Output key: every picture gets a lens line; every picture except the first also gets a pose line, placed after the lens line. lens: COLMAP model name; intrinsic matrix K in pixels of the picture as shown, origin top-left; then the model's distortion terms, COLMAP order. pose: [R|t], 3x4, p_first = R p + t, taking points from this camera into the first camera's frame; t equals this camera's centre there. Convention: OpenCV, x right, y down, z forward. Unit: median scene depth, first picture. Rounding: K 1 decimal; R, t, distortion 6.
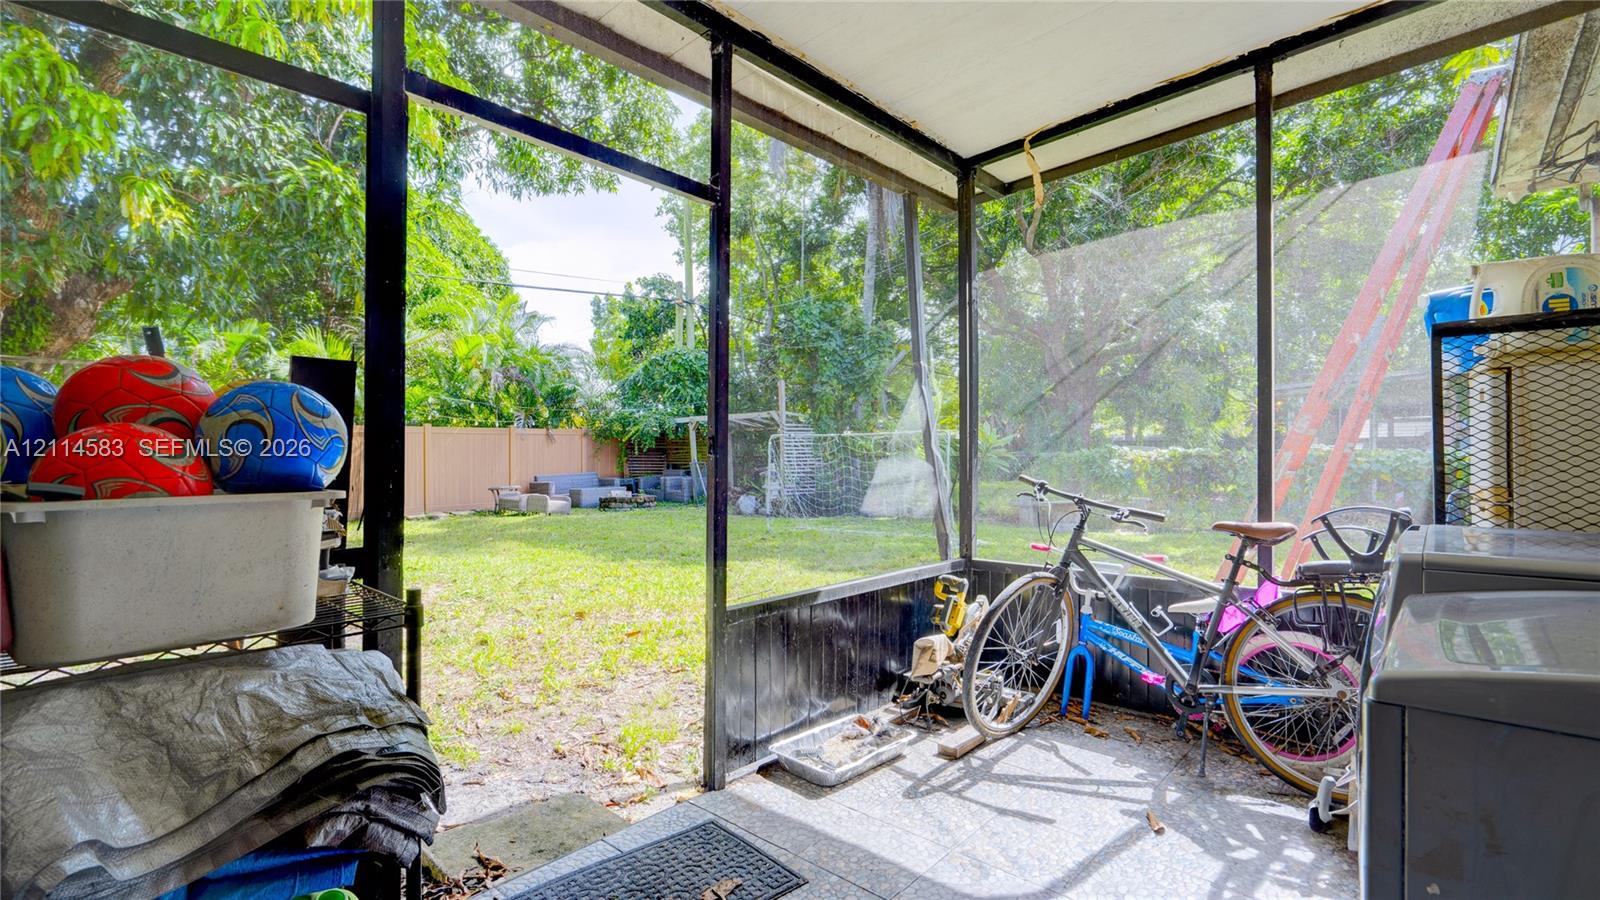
lens RADIAL K [[761.2, 0, 800.0], [0, 761.2, 450.0], [0, 0, 1]] dist [-0.000740, -0.000003]
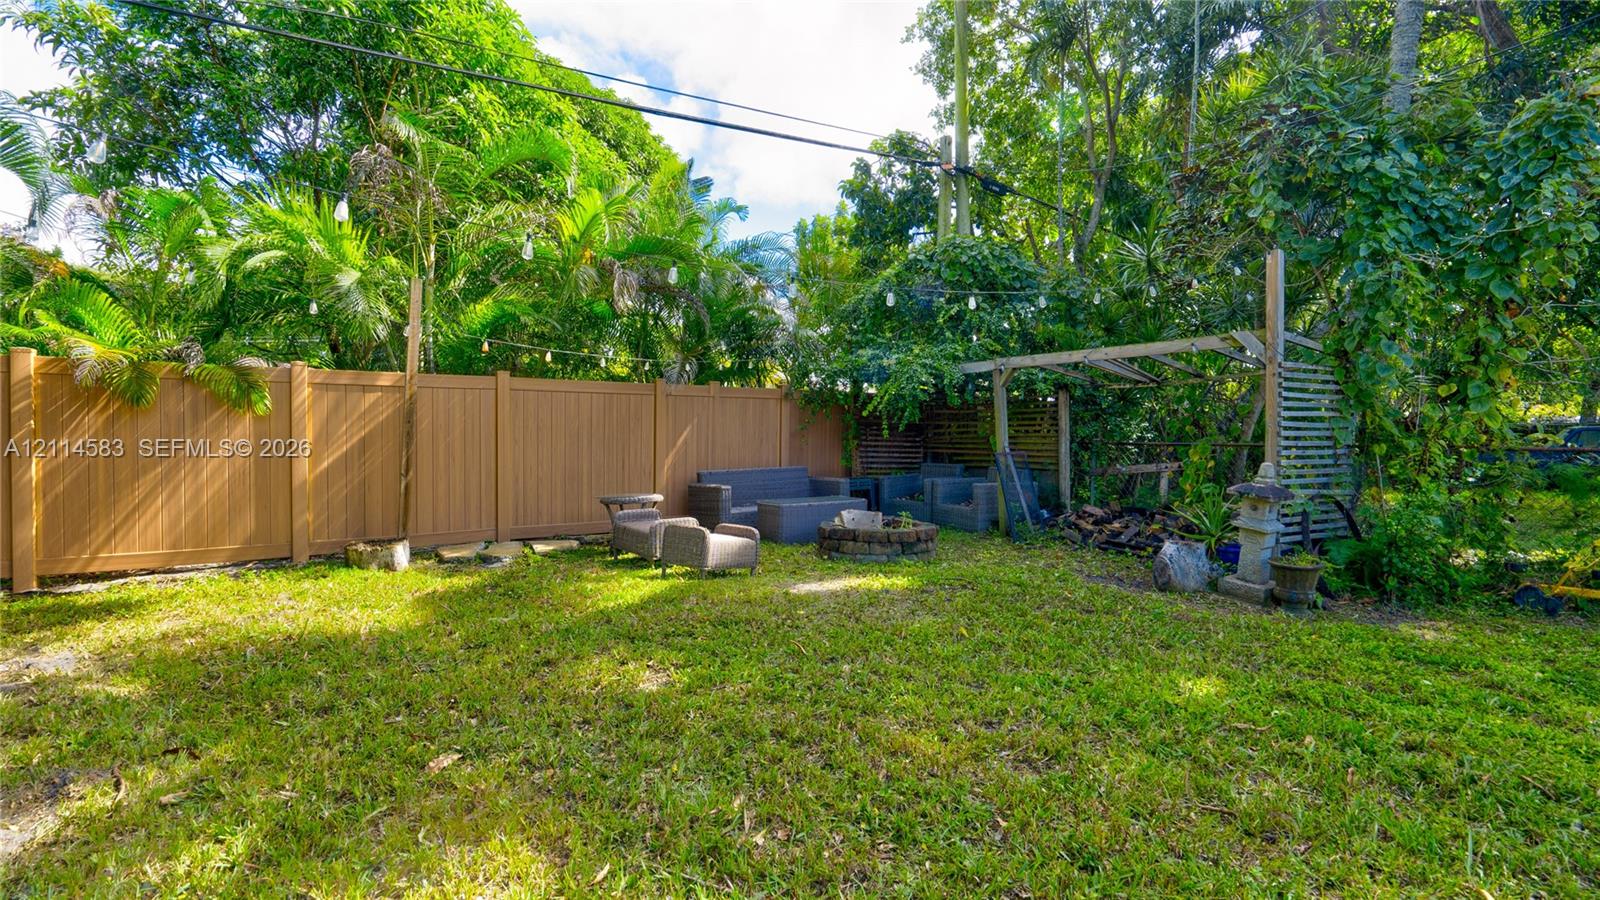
lens RADIAL K [[761.2, 0, 800.0], [0, 761.2, 450.0], [0, 0, 1]] dist [-0.000740, -0.000003]
pose [[0.969515, 0.020745, -0.244151, -0.135392], [-0.015341, 0.999594, 0.024015, 0.004055], [0.244550, -0.019538, 0.969440, 0.456306]]
